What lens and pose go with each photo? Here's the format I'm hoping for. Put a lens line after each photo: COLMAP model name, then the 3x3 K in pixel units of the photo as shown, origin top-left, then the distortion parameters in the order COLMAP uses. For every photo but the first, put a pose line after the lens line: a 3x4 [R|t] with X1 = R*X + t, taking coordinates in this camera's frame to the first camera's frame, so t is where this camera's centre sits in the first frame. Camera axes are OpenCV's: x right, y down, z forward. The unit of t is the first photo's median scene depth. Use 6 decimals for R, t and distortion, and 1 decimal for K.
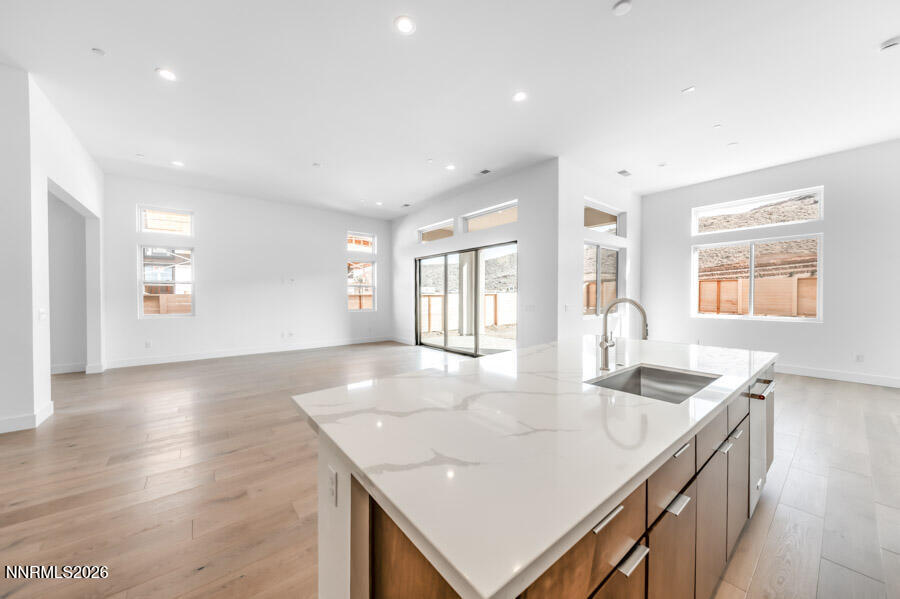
lens RADIAL K [[313.6, 0, 450.0], [0, 313.6, 299.5], [0, 0, 1]] dist [0.000135, -0.000065]
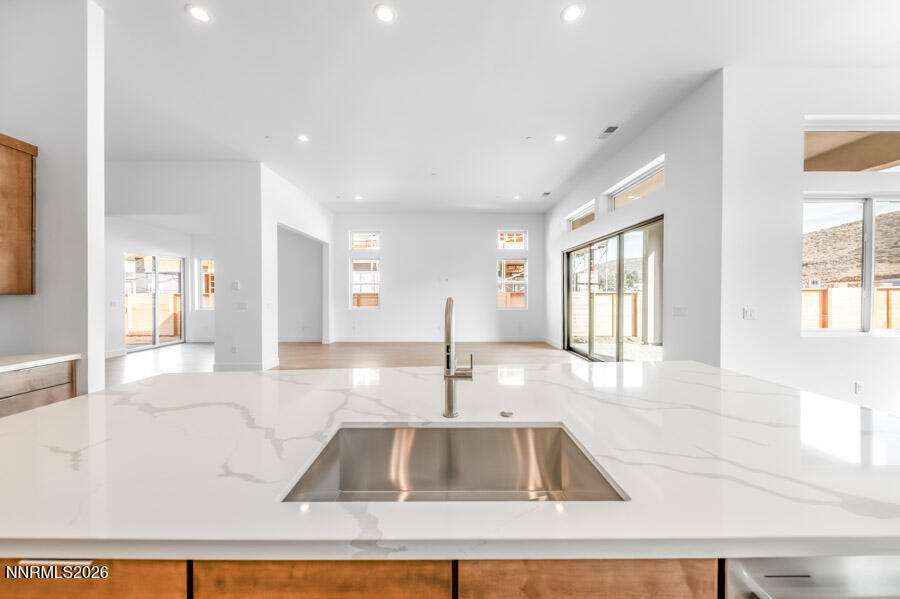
lens RADIAL K [[311.3, 0, 450.0], [0, 311.3, 299.5], [0, 0, 1]] dist [0.001434, 0.000001]
pose [[0.784139, 0.012353, -0.620463, 0.199161], [-0.007350, 0.999917, 0.010619, -0.002913], [0.620542, -0.003767, 0.784164, 0.121638]]
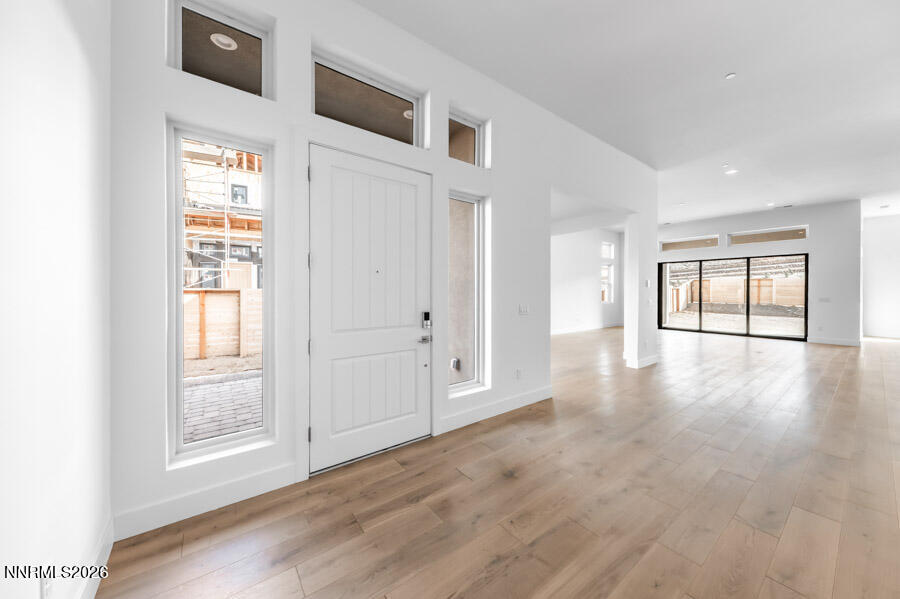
lens RADIAL K [[316.2, 0, 451.7], [0, 316.2, 293.2], [0, 0, 1]] dist [-0.000212, -0.000132]
pose [[0.999539, 0.003718, -0.030144, -0.993633], [-0.003869, 0.999980, -0.004964, 0.005987], [0.030125, 0.005079, 0.999533, -0.360047]]
